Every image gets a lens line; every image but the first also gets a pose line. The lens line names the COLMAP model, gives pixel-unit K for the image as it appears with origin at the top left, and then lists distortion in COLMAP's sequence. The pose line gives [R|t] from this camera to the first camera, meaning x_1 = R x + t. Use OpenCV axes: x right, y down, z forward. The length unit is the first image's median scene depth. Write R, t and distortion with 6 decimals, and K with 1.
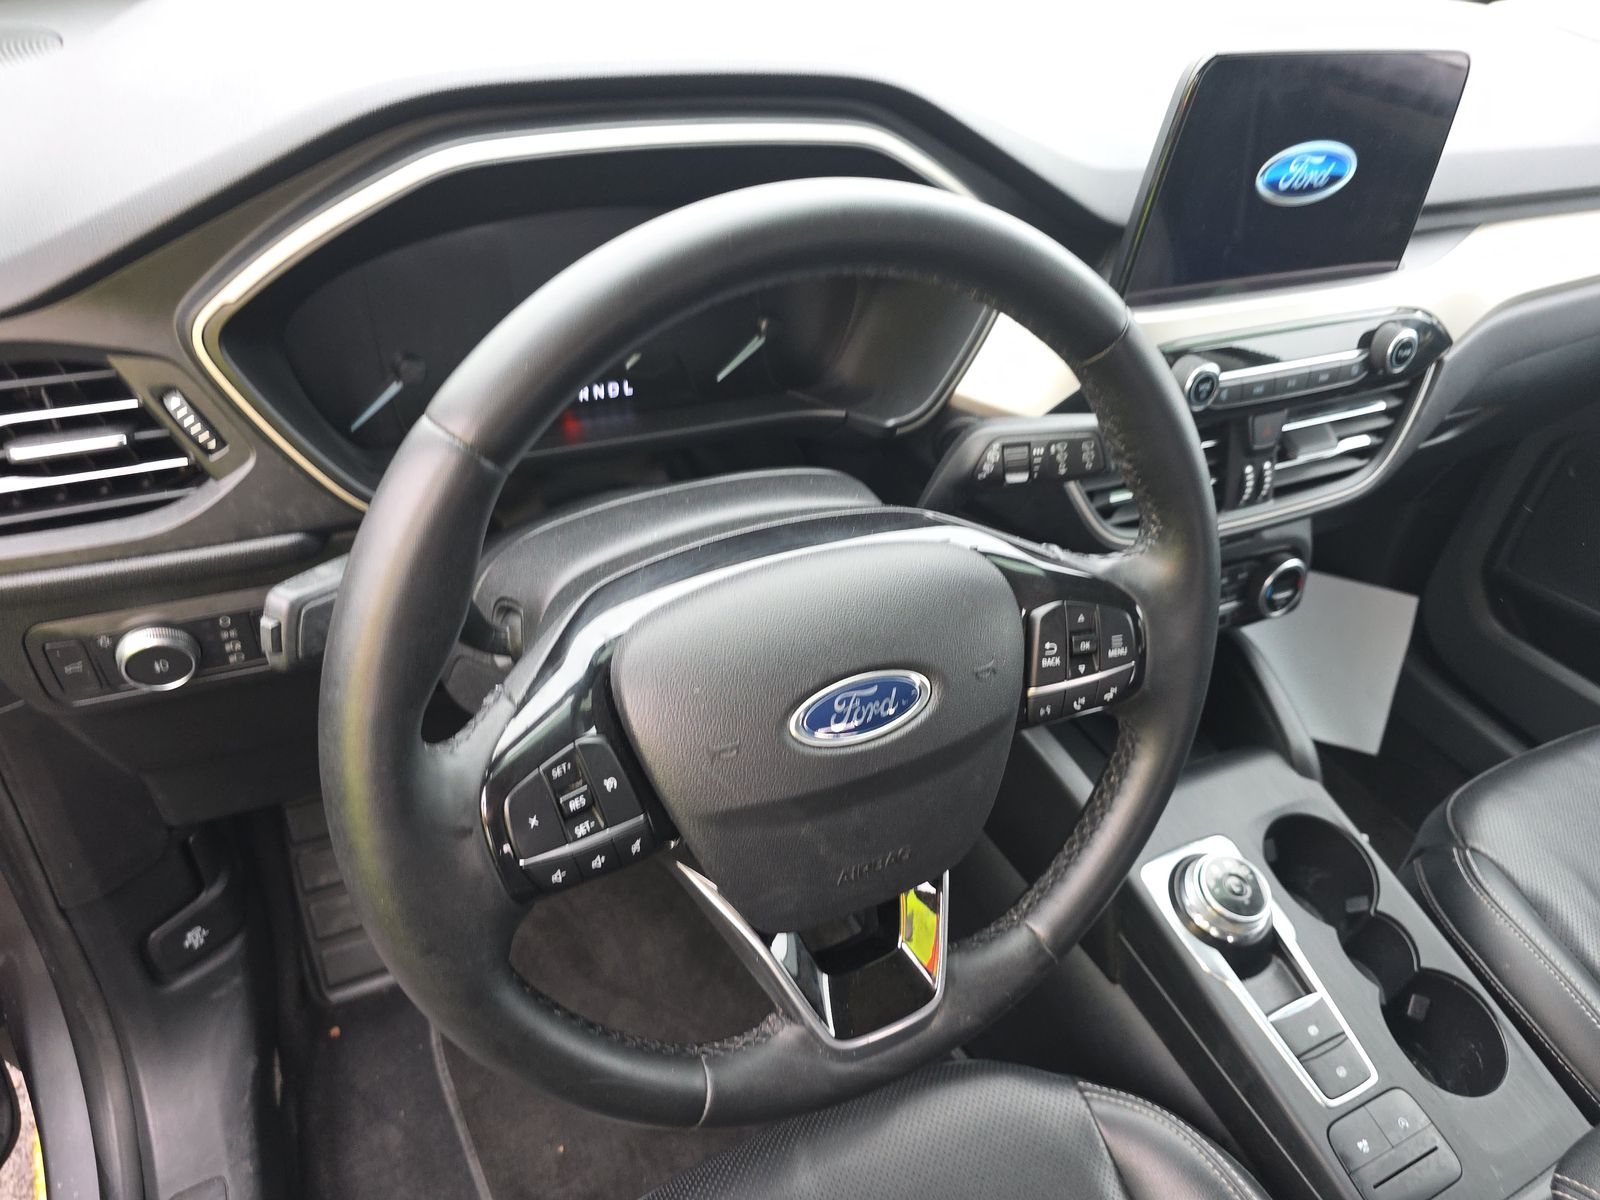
lens RADIAL K [[1102.8, 0, 805.3], [0, 1102.8, 628.8], [0, 0, 1]] dist [0.041850, -0.036563]
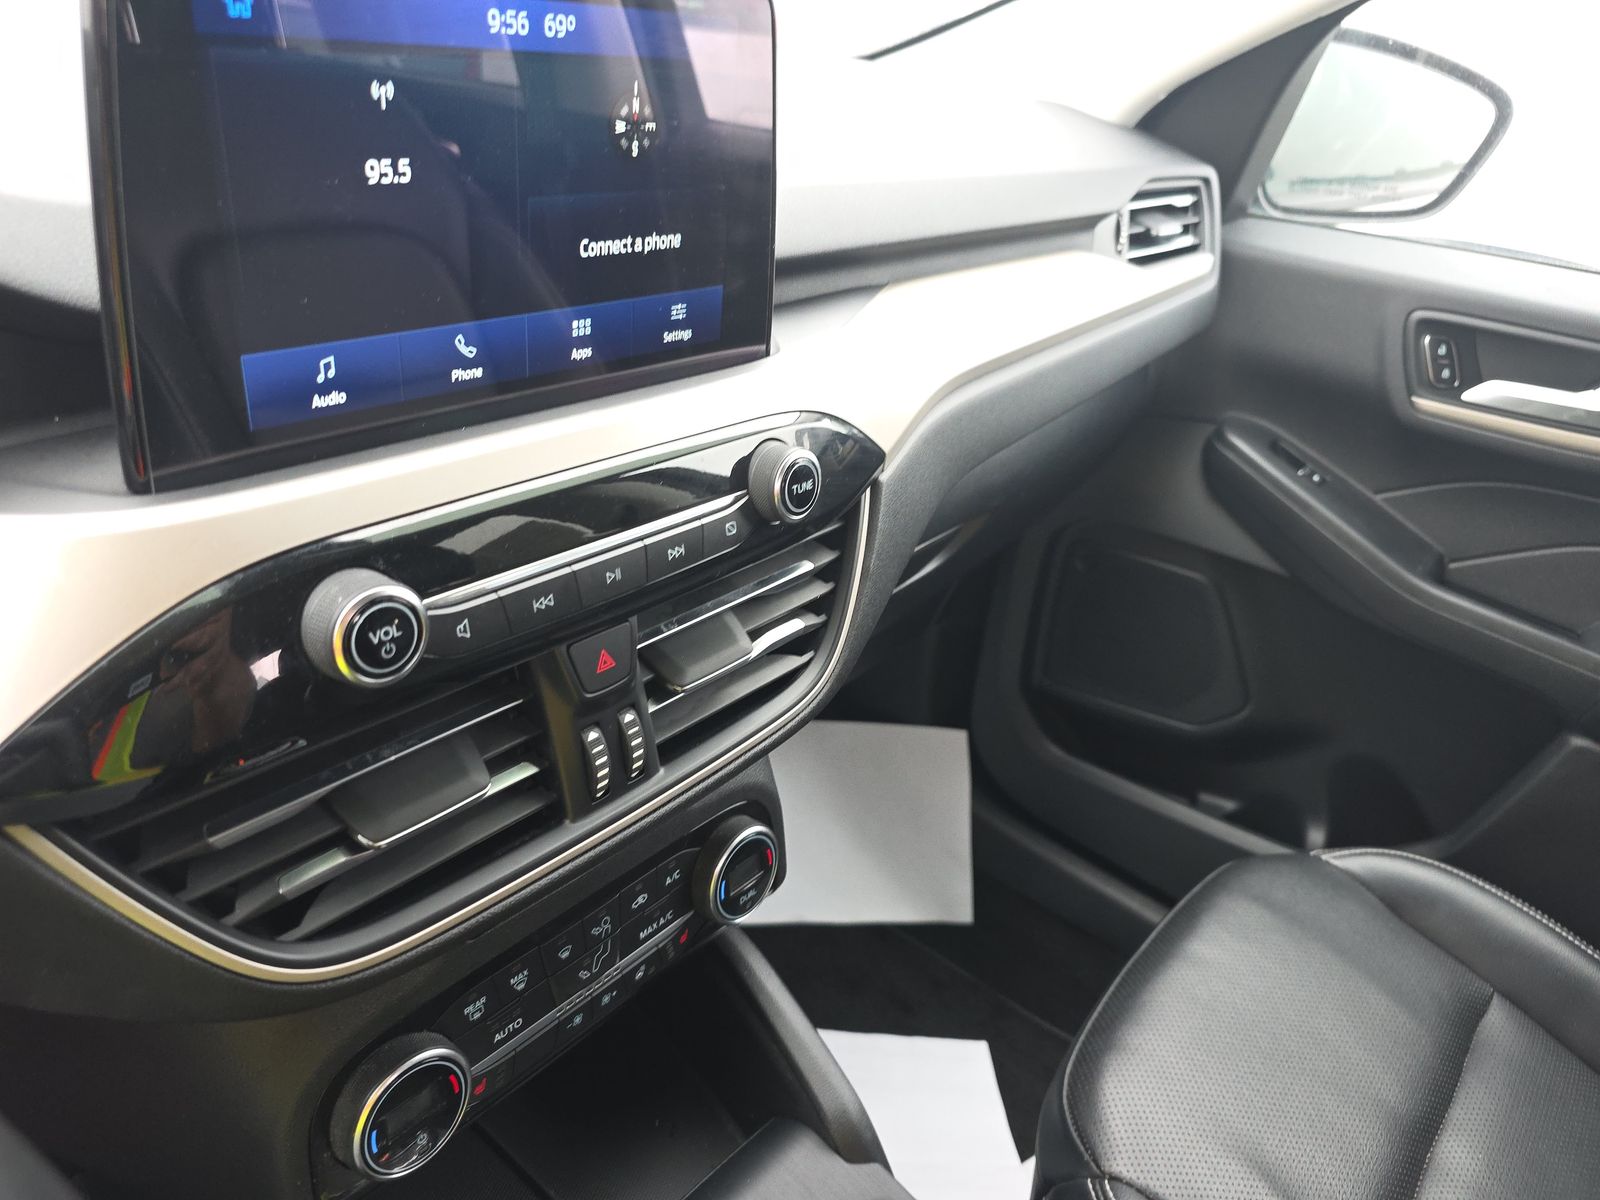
lens RADIAL K [[1102.8, 0, 803.9], [0, 1102.8, 587.3], [0, 0, 1]] dist [0.041850, -0.036563]
pose [[0.920608, -0.181048, 0.345981, 0.308515], [0.232151, 0.966196, -0.112121, -0.123744], [-0.313986, 0.183539, 0.931518, 0.441038]]
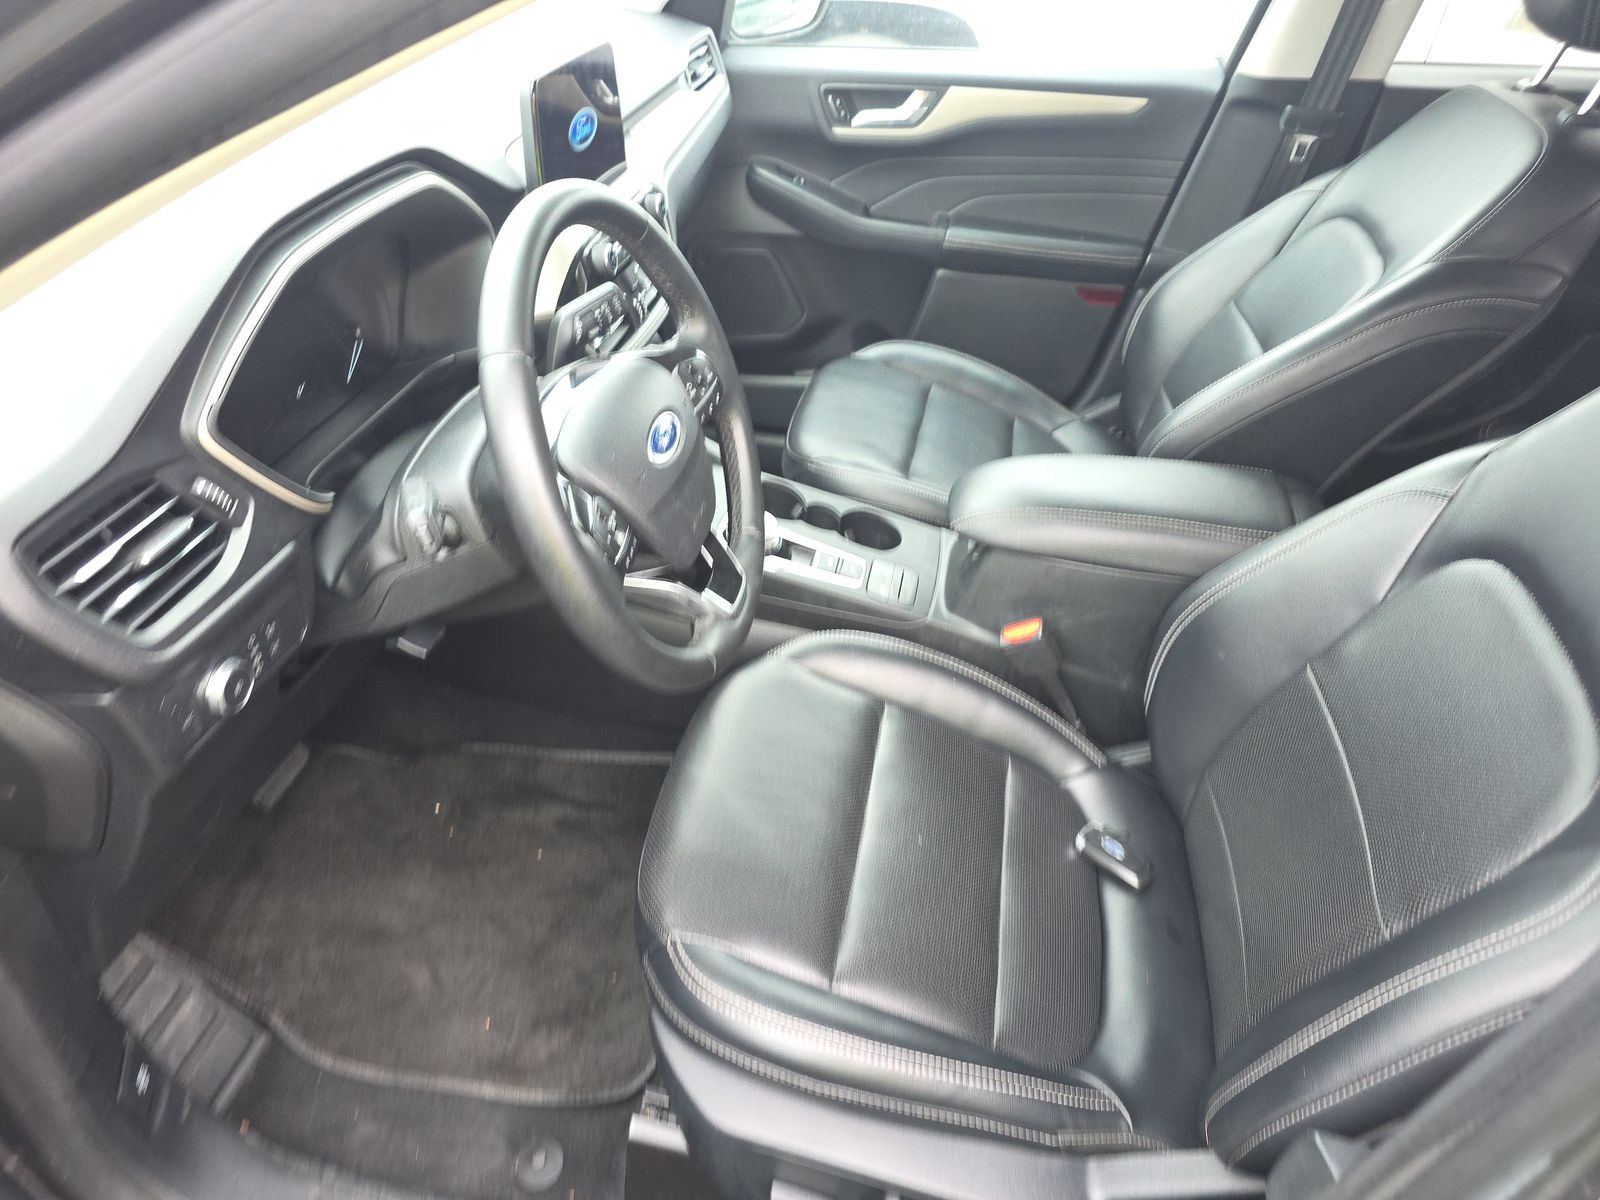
lens RADIAL K [[1102.8, 0, 785.7], [0, 1102.8, 597.8], [0, 0, 1]] dist [0.041850, -0.036563]
pose [[0.625055, -0.530531, 0.572575, -0.624690], [0.528455, 0.827469, 0.189817, 0.029675], [-0.574492, 0.183934, 0.797576, -0.365765]]
